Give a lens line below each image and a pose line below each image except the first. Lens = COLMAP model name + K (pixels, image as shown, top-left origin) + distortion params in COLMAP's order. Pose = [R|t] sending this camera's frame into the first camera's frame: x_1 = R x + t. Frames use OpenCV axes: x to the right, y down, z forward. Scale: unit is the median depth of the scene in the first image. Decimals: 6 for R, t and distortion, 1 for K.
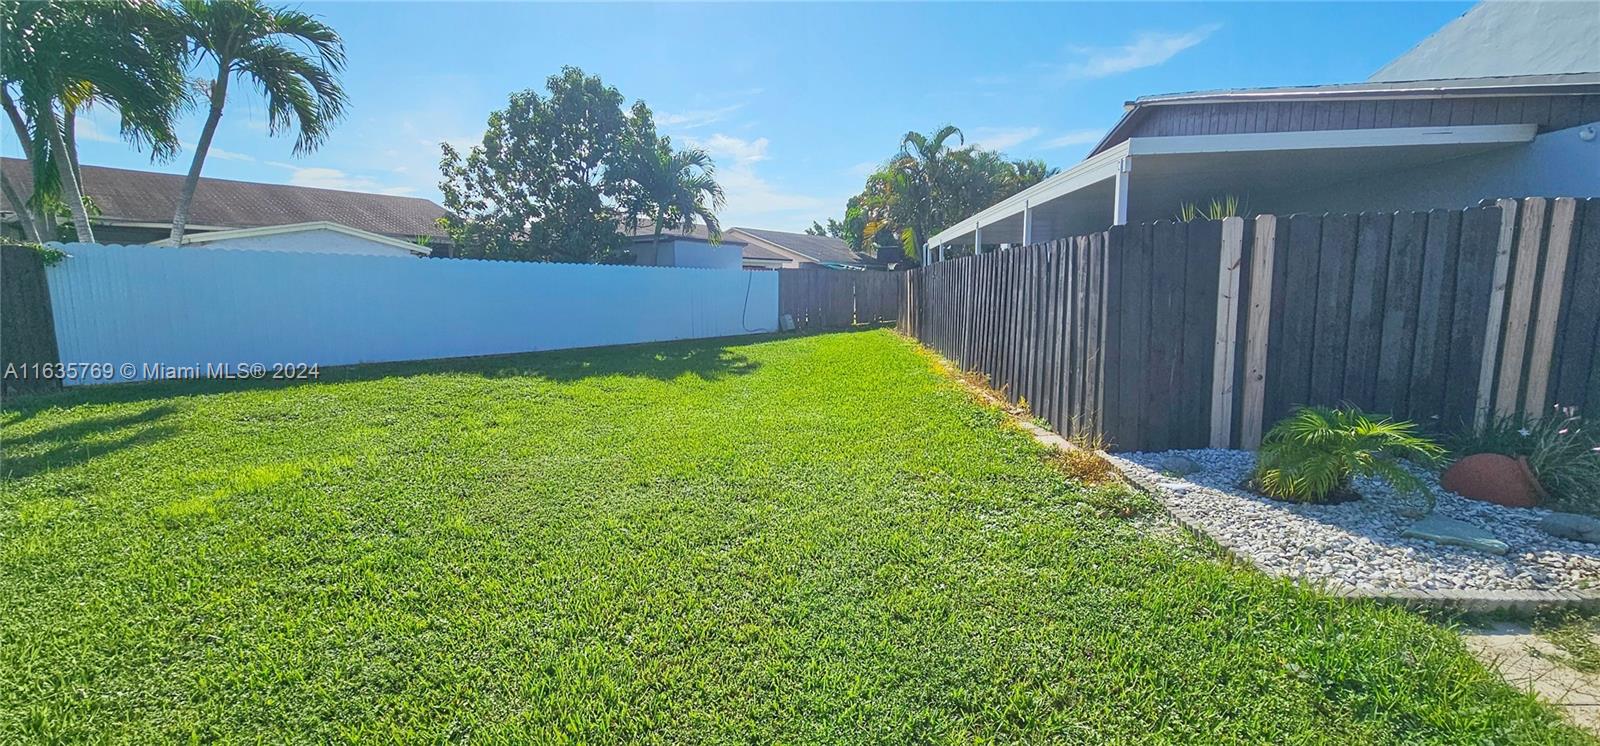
lens RADIAL K [[656.1, 0, 792.0], [0, 656.1, 368.6], [0, 0, 1]] dist [0.000545, -0.001281]
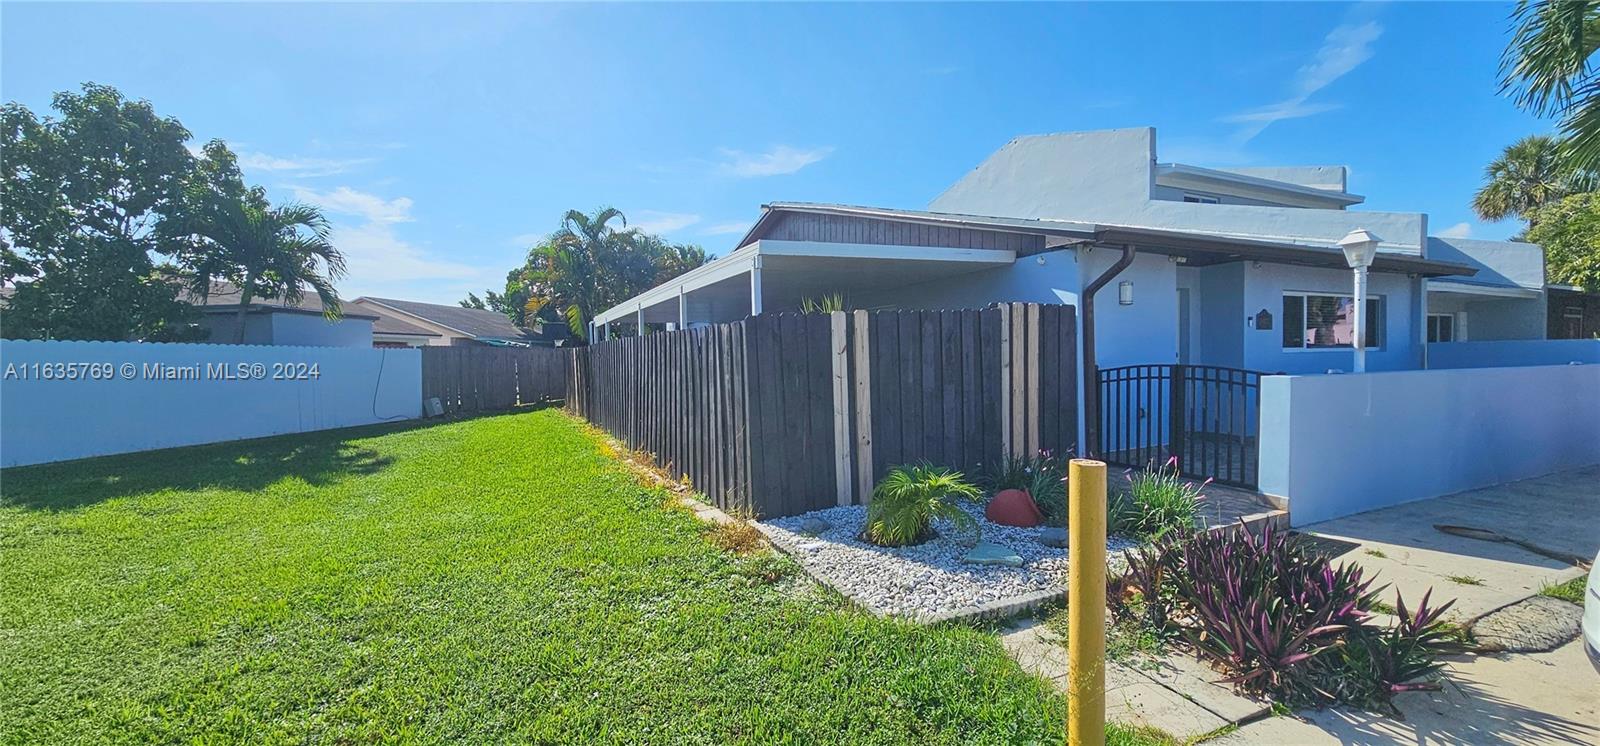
lens RADIAL K [[656.1, 0, 798.0], [0, 656.1, 369.1], [0, 0, 1]] dist [0.000545, -0.001281]
pose [[0.881046, -0.018087, 0.472685, 0.033930], [0.070632, 0.993096, -0.093653, -0.016936], [-0.467728, 0.115899, 0.876241, -0.010653]]
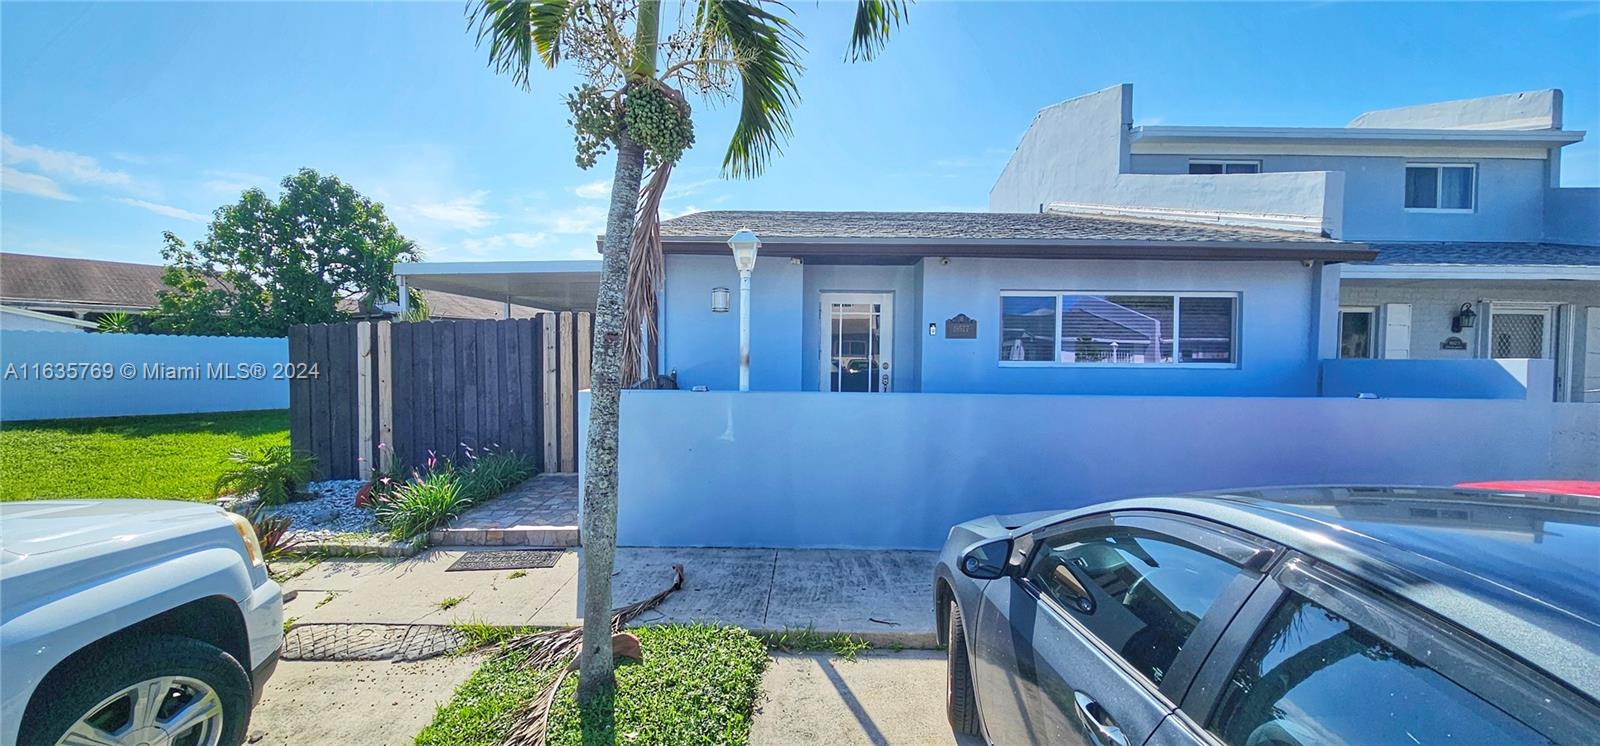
lens RADIAL K [[656.1, 0, 800.8], [0, 656.1, 371.6], [0, 0, 1]] dist [0.000545, -0.001281]
pose [[0.999000, 0.009912, 0.043599, 1.584458], [-0.005558, 0.995084, -0.098882, 0.023120], [-0.044365, 0.098541, 0.994144, -0.510446]]
